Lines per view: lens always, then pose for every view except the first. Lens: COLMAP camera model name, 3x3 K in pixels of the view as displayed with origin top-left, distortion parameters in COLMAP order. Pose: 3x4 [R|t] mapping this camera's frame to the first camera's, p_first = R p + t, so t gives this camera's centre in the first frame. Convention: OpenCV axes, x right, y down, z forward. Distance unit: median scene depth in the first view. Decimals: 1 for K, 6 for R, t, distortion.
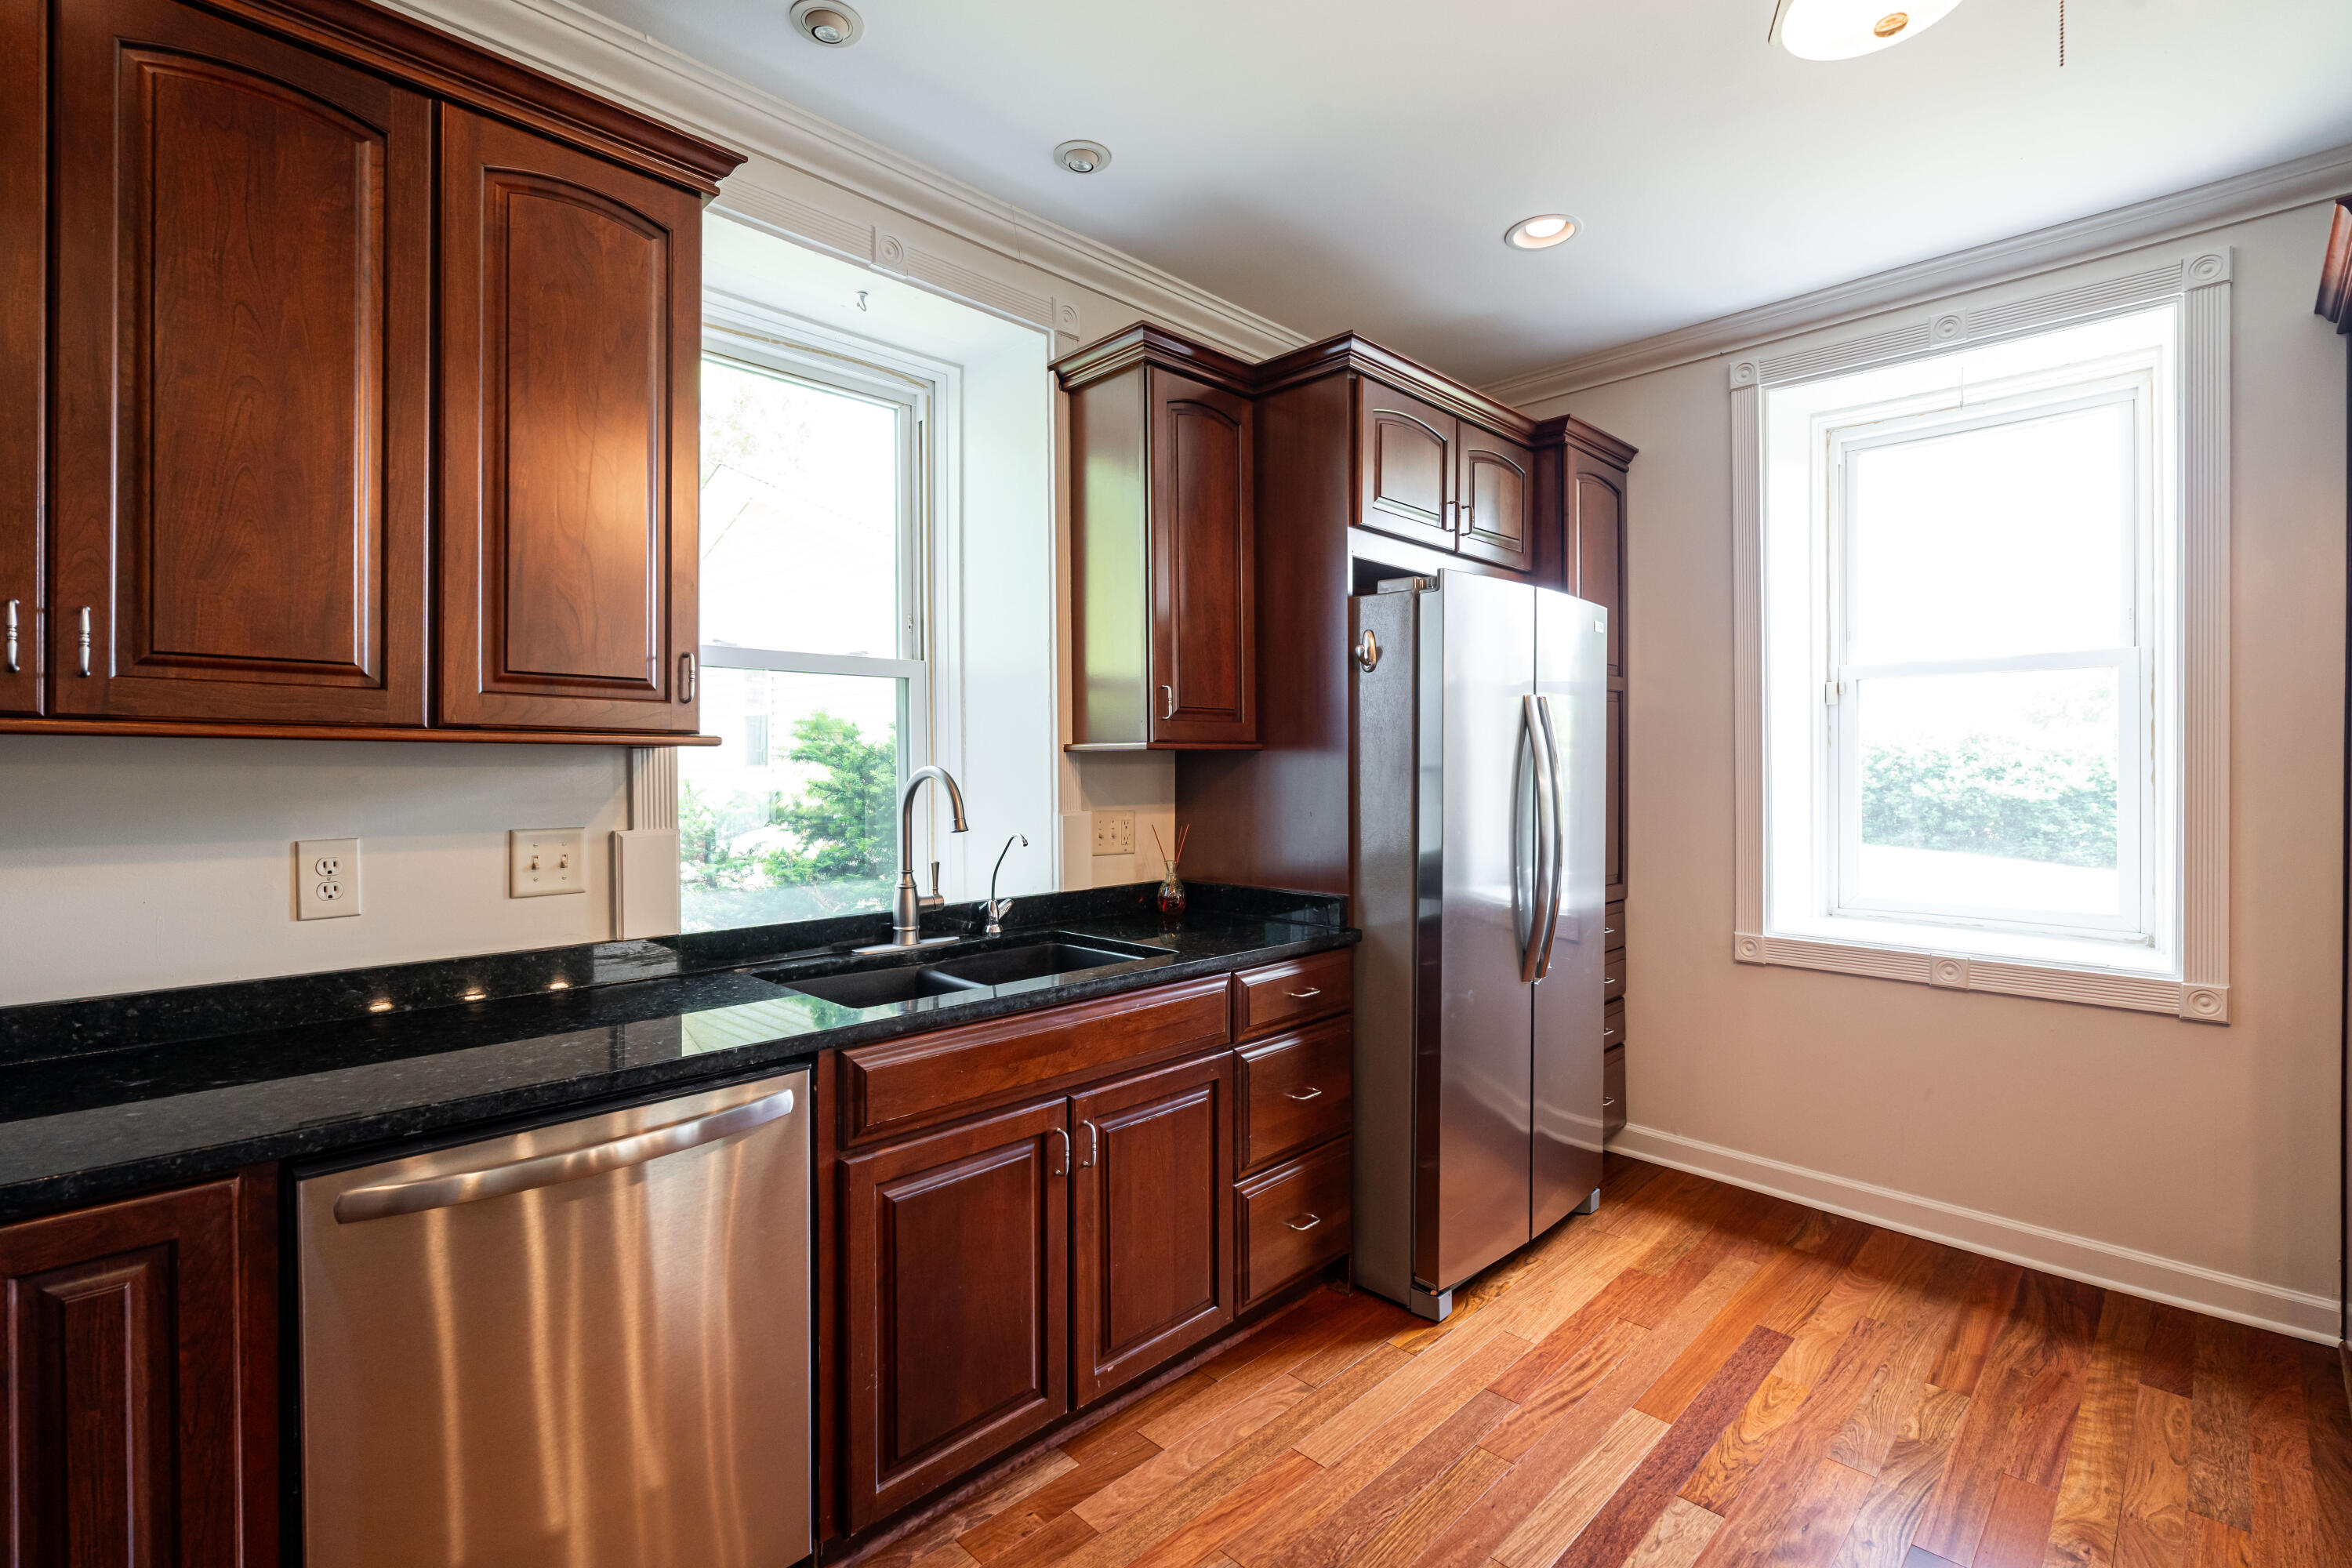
lens RADIAL K [[1060.9, 0, 1172.9], [0, 1060.9, 775.6], [0, 0, 1]] dist [-0.005831, 0.000821]
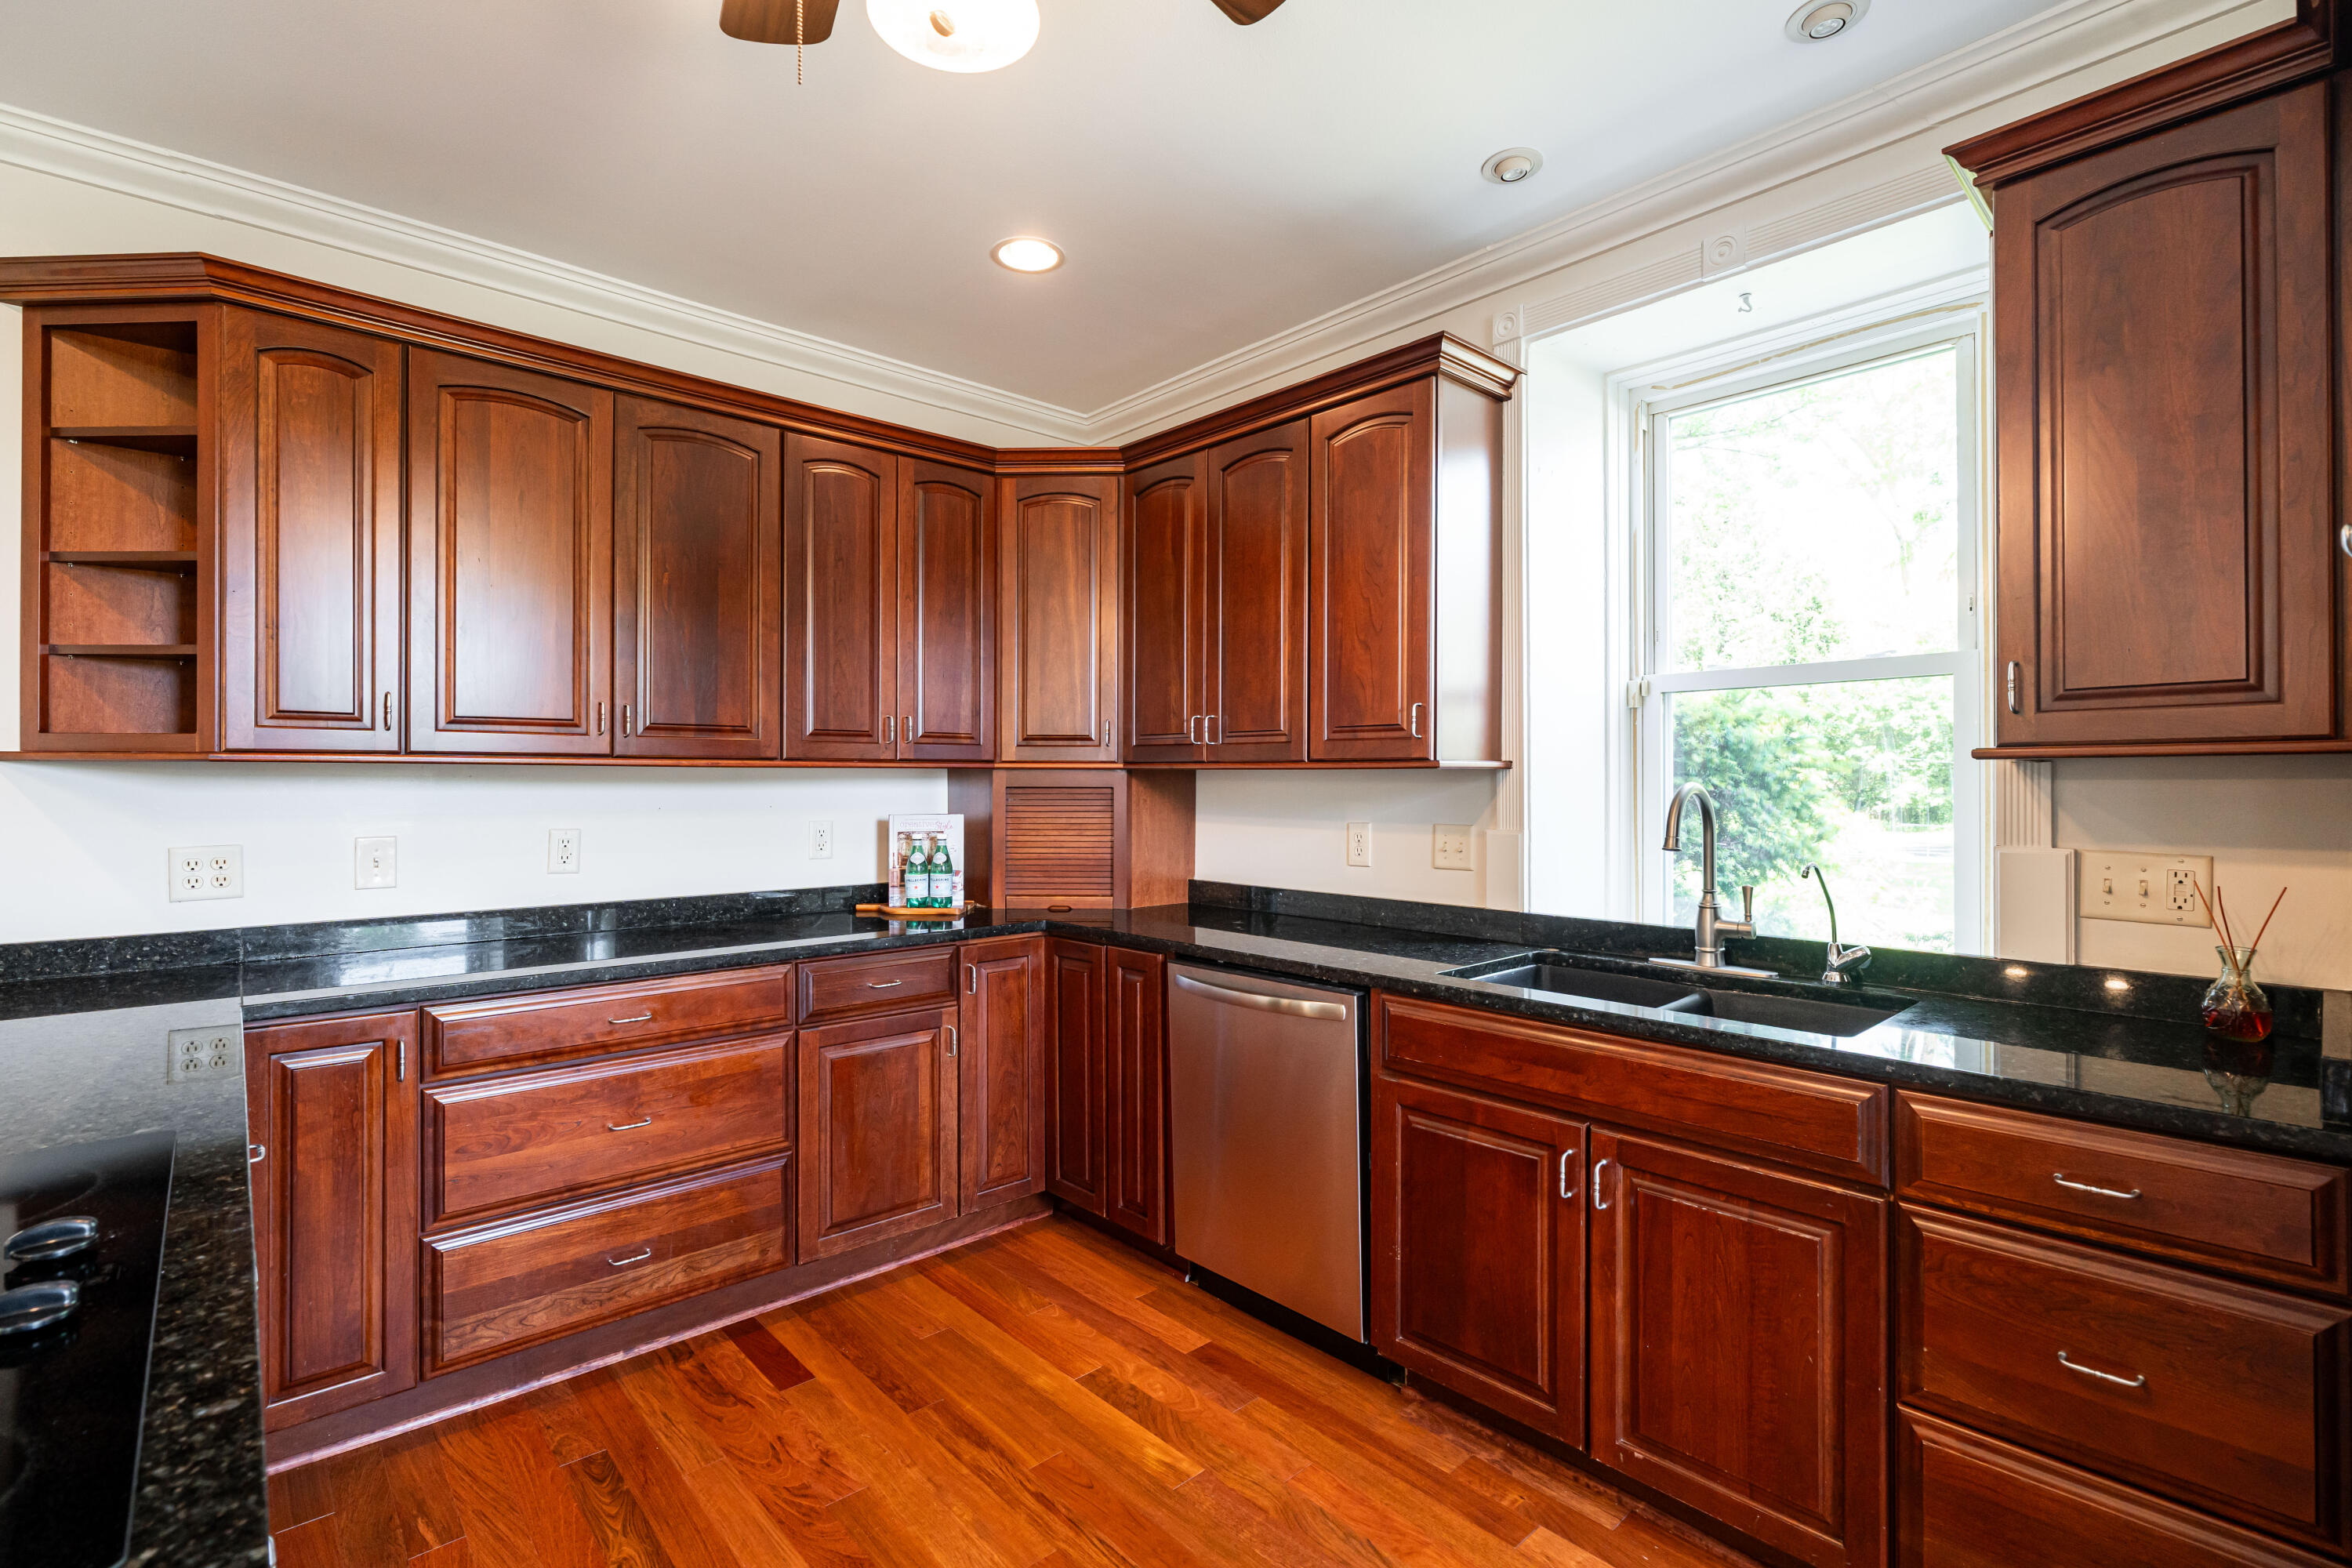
lens RADIAL K [[1060.9, 0, 1191.8], [0, 1060.9, 769.5], [0, 0, 1]] dist [-0.005831, 0.000821]
pose [[-0.035809, -0.005012, -0.999346, 0.741094], [-0.005194, 0.999975, -0.004829, -0.013918], [0.999345, 0.005018, -0.035834, 0.563364]]
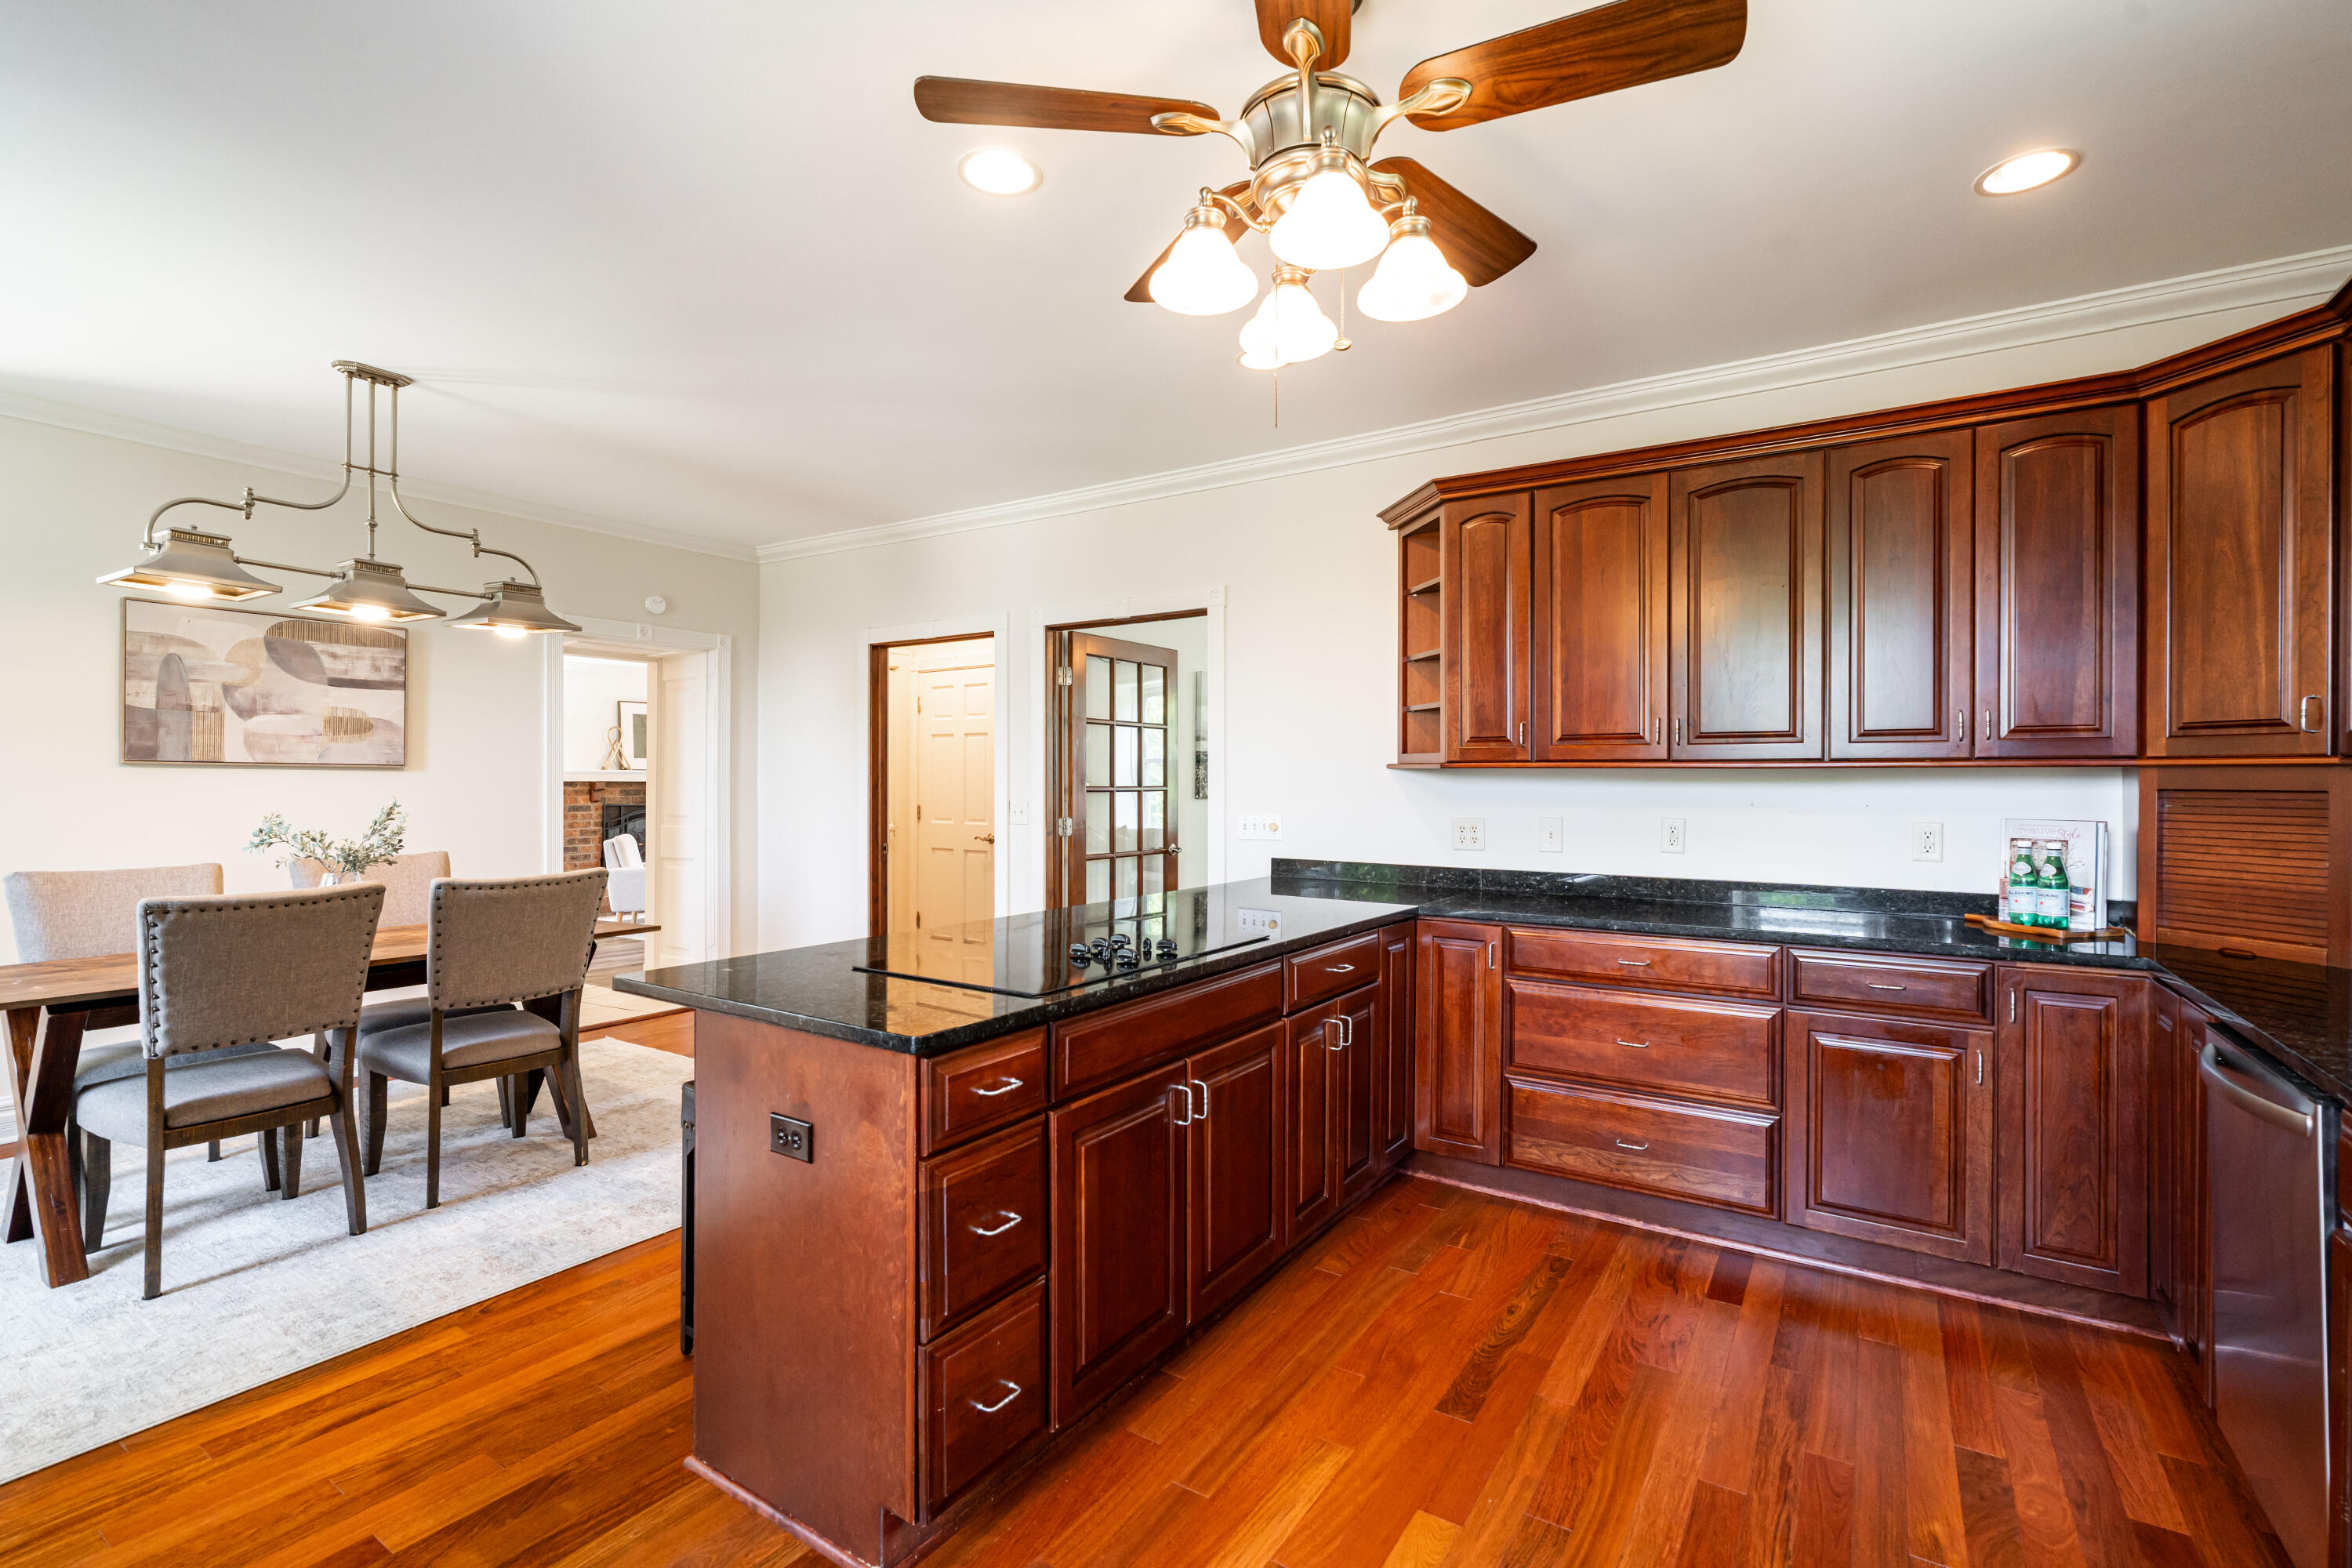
lens RADIAL K [[1060.9, 0, 1179.5], [0, 1060.9, 774.2], [0, 0, 1]] dist [-0.005831, 0.000821]
pose [[-0.978120, -0.002981, -0.208019, 0.571380], [-0.002635, 0.999995, -0.001943, -0.007437], [0.208024, -0.001352, -0.978123, 1.174468]]
